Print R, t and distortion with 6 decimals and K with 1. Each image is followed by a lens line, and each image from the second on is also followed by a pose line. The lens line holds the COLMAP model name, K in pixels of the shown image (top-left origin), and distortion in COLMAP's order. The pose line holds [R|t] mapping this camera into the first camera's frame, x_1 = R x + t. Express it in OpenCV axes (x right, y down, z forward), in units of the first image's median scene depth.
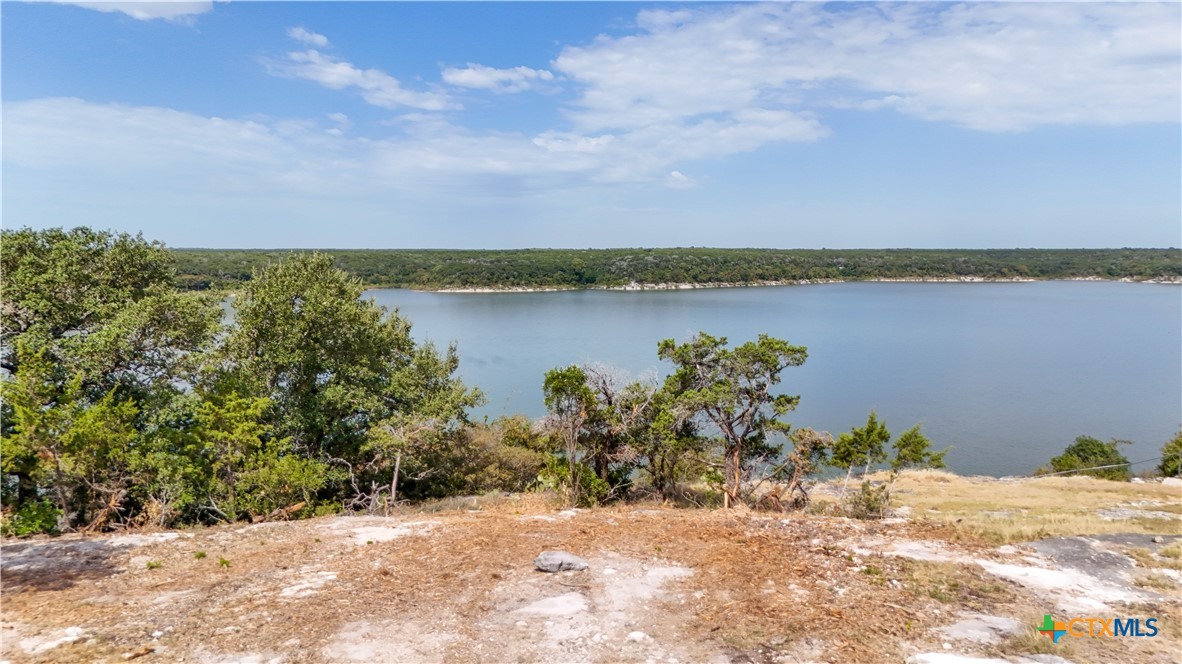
lens RADIAL K [[867.1, 0, 596.5], [0, 867.1, 334.6], [0, 0, 1]] dist [0.086438, -0.092644]
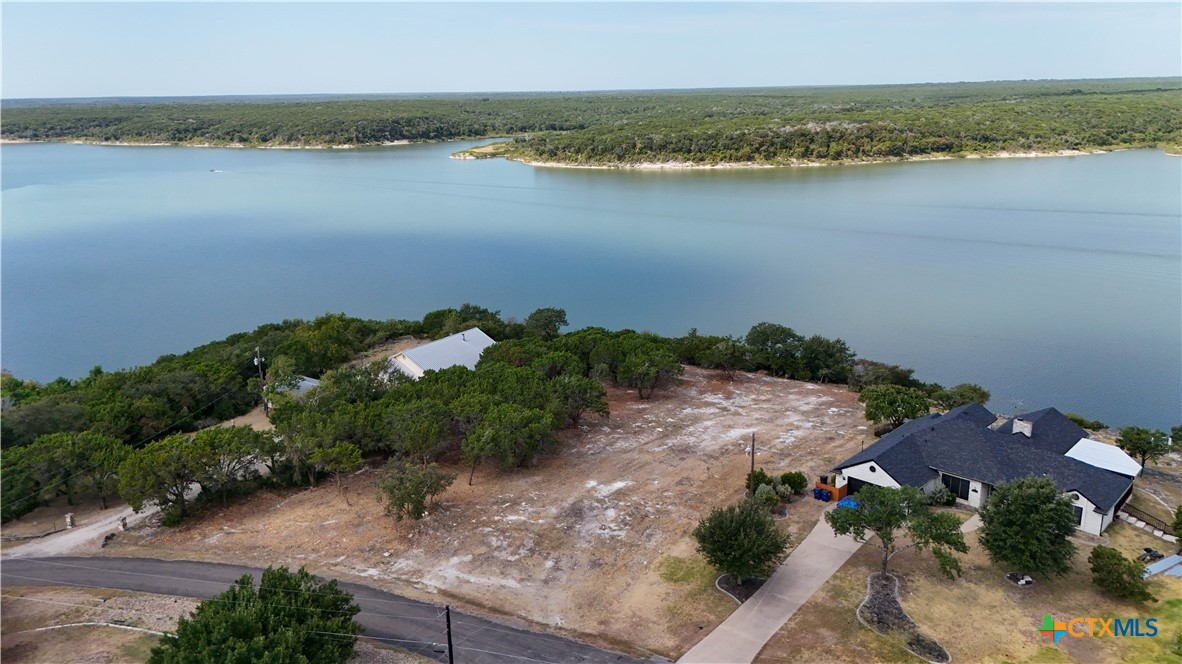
lens RADIAL K [[874.3, 0, 596.5], [0, 874.3, 332.4], [0, 0, 1]] dist [0.061684, -0.058604]
pose [[0.688876, 0.182151, -0.701621, 1.825438], [-0.048269, 0.977292, 0.206327, -0.816141], [0.723271, -0.108268, 0.682025, -2.637852]]
